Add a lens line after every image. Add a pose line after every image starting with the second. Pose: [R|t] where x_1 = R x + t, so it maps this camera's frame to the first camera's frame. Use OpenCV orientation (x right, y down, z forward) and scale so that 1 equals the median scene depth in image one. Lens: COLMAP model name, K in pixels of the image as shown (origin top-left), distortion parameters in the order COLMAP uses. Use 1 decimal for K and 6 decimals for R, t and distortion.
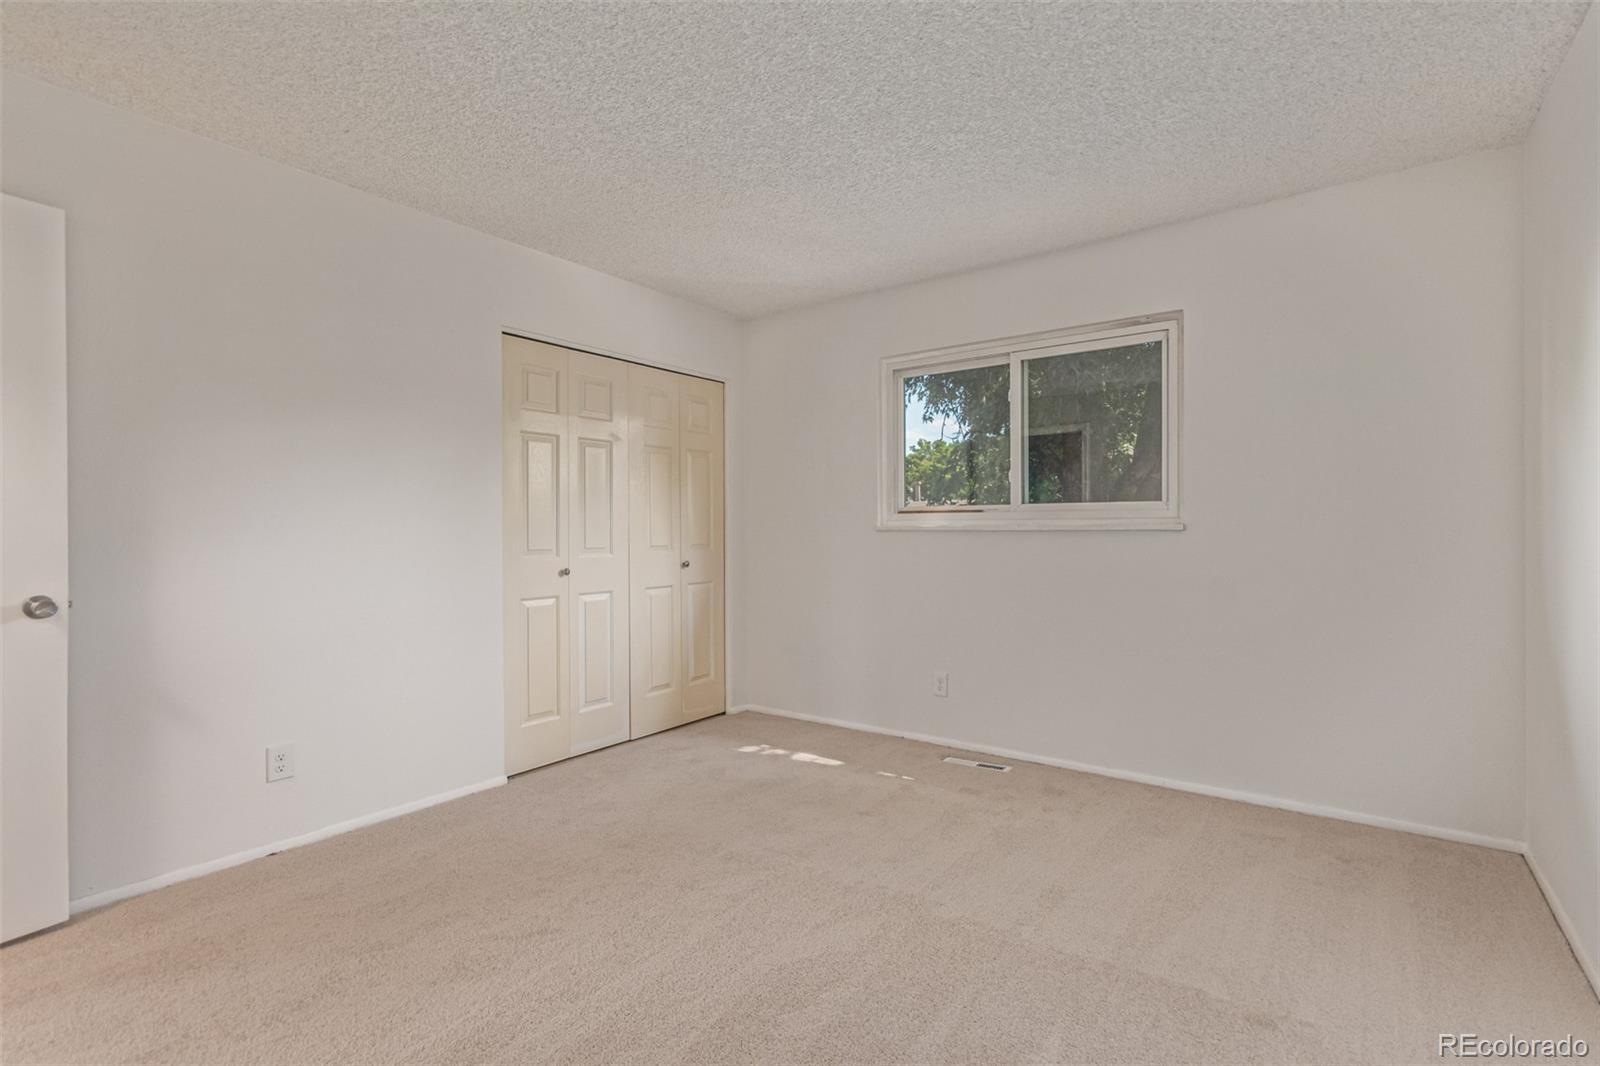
lens RADIAL K [[745.2, 0, 806.0], [0, 745.2, 527.7], [0, 0, 1]] dist [-0.000330, 0.003079]
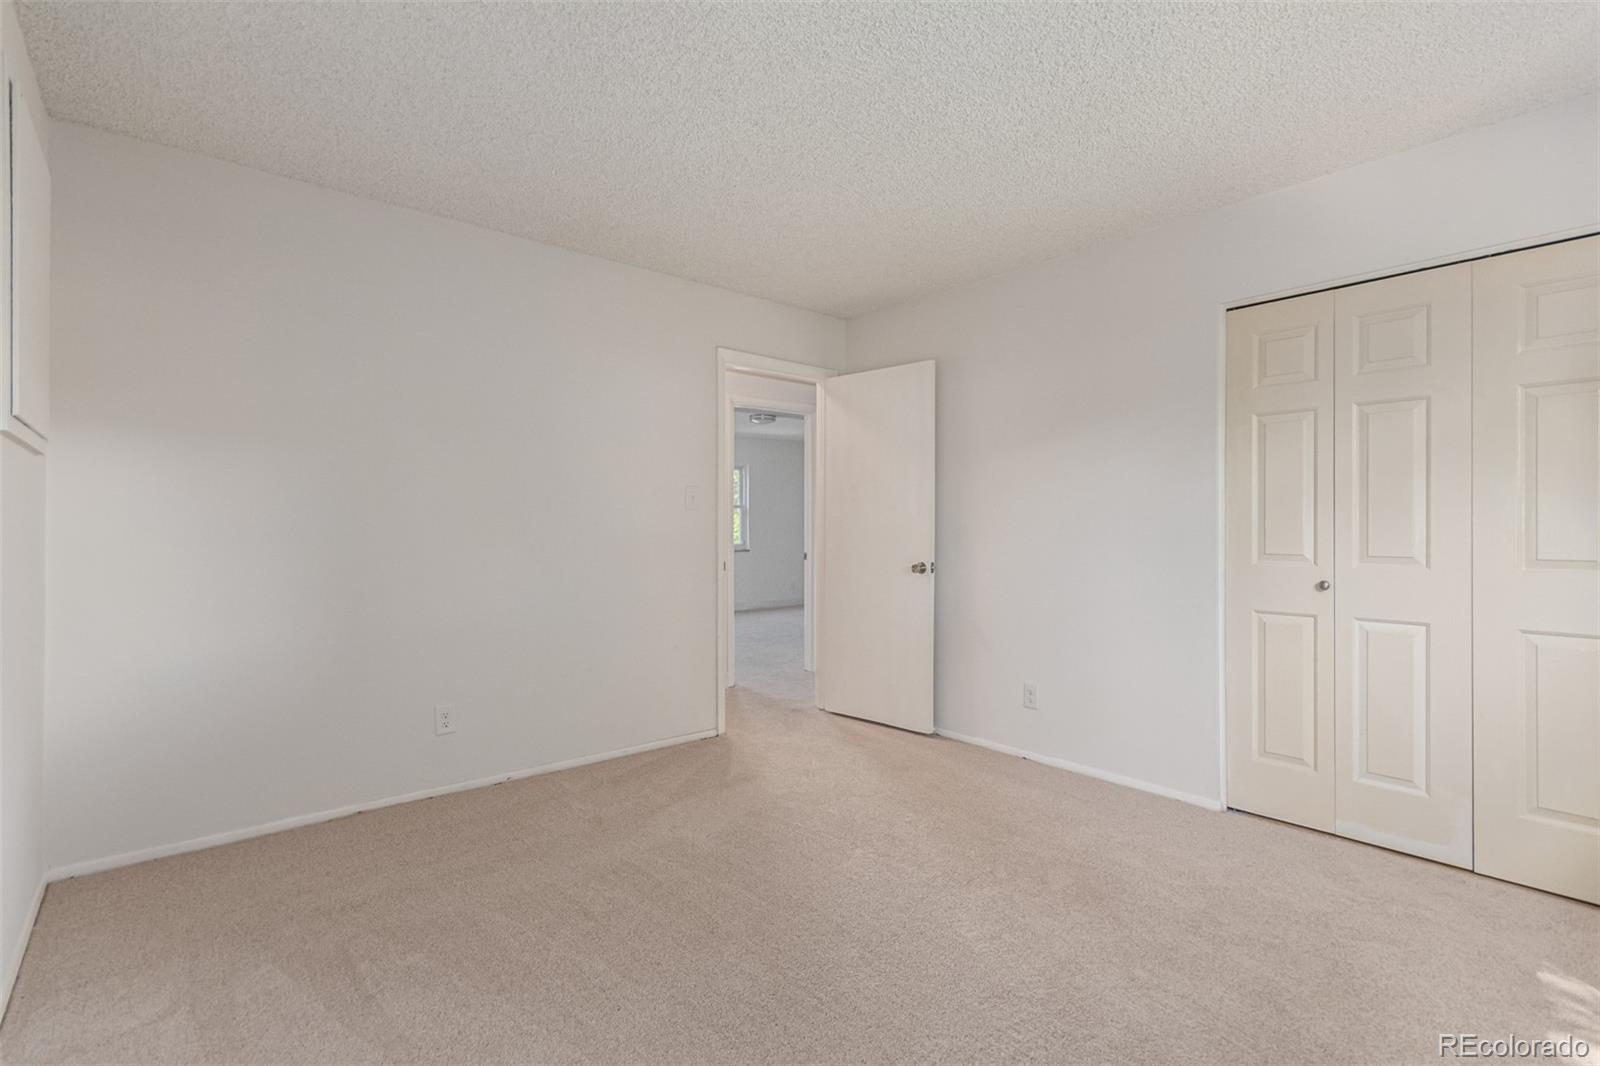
lens RADIAL K [[745.2, 0, 798.7], [0, 745.2, 532.7], [0, 0, 1]] dist [-0.000330, 0.003079]
pose [[-0.232942, 0.009674, -0.972443, 0.534491], [-0.000067, 0.999950, 0.009963, -0.002216], [0.972491, 0.002386, -0.232930, 0.646885]]
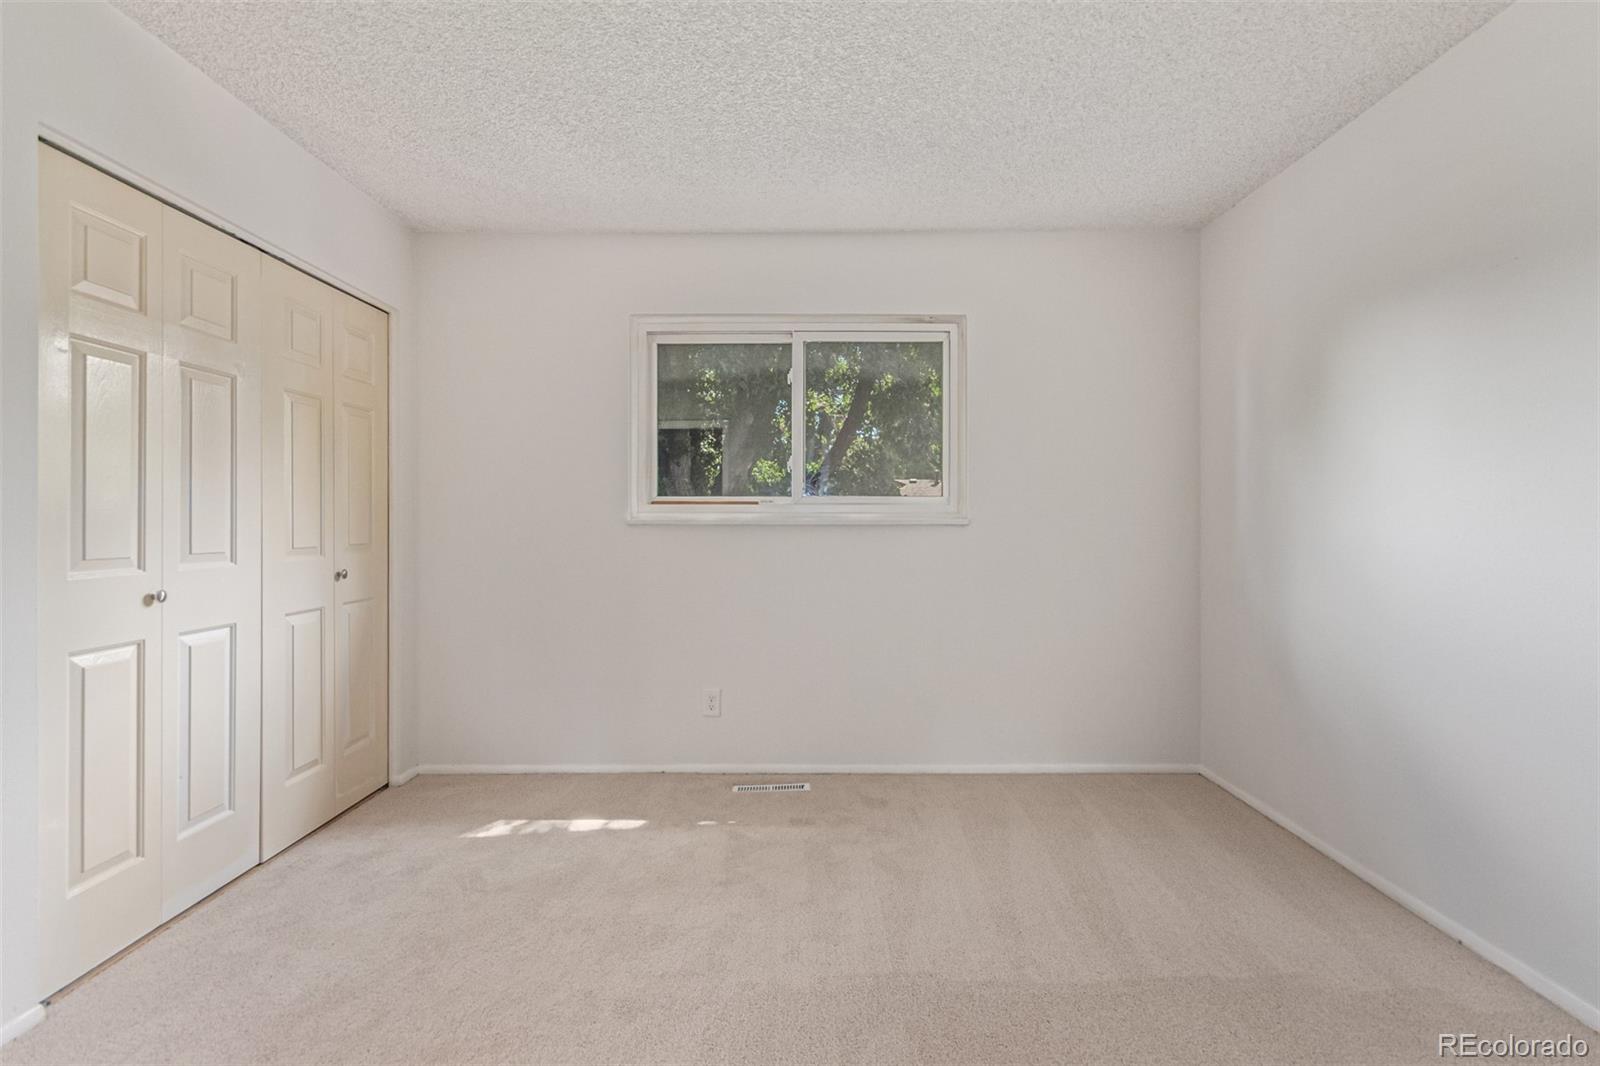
lens RADIAL K [[745.2, 0, 809.0], [0, 745.2, 520.4], [0, 0, 1]] dist [-0.000330, 0.003079]
pose [[0.806289, 0.005537, 0.591496, -0.256232], [-0.003311, 0.999983, -0.004847, 0.002547], [-0.591512, 0.001950, 0.806294, 0.249386]]
